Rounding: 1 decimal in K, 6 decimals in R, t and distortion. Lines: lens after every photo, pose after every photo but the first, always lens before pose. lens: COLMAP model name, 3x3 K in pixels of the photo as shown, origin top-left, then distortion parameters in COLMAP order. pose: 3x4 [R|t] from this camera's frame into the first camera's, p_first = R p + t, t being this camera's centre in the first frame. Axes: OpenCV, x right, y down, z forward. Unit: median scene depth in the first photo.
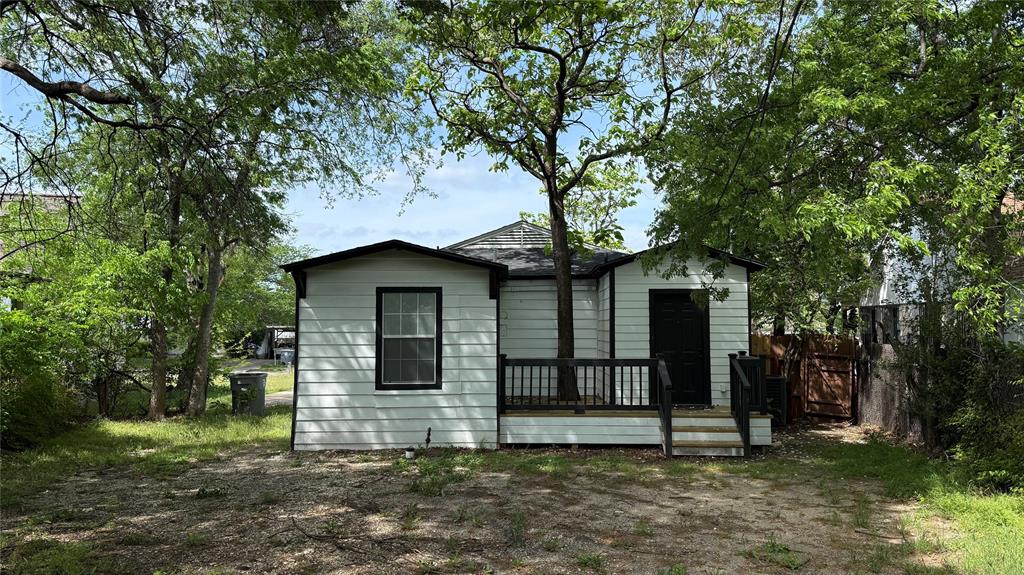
lens RADIAL K [[721.2, 0, 512.0], [0, 721.2, 287.5], [0, 0, 1]] dist [0.060320, -0.001406]
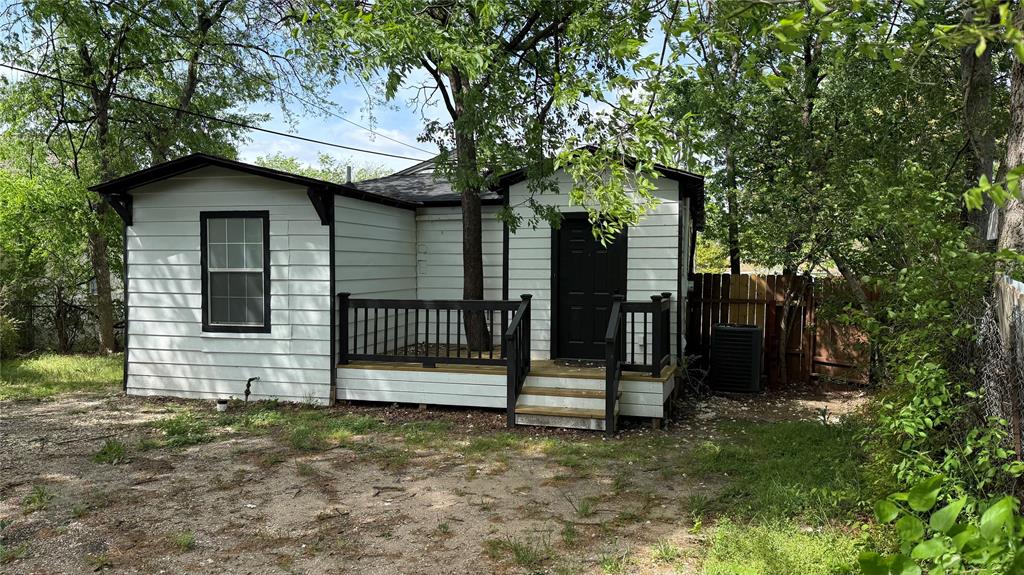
lens RADIAL K [[726.3, 0, 509.7], [0, 726.3, 295.8], [0, 0, 1]] dist [0.066705, -0.003612]
pose [[0.968077, 0.013344, -0.250297, 0.382720], [0.007668, 0.996538, 0.082787, 0.029072], [0.250535, -0.082063, 0.964623, 0.248555]]
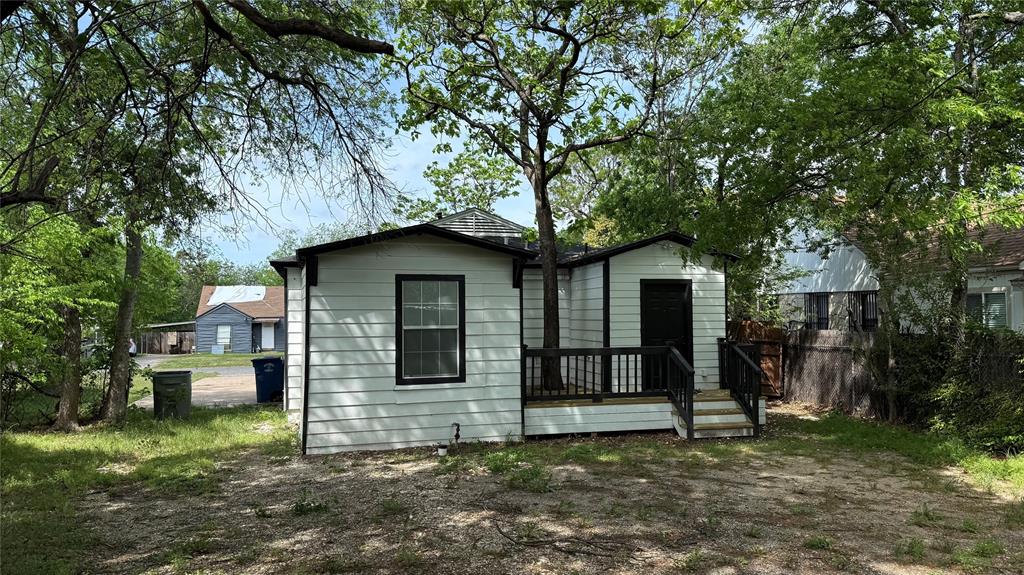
lens RADIAL K [[726.3, 0, 509.7], [0, 726.3, 295.8], [0, 0, 1]] dist [0.066705, -0.003612]
pose [[0.960083, 0.002739, 0.279702, -0.308037], [-0.010062, 0.999643, 0.024747, 0.002378], [-0.279534, -0.026573, 0.959768, 0.064341]]
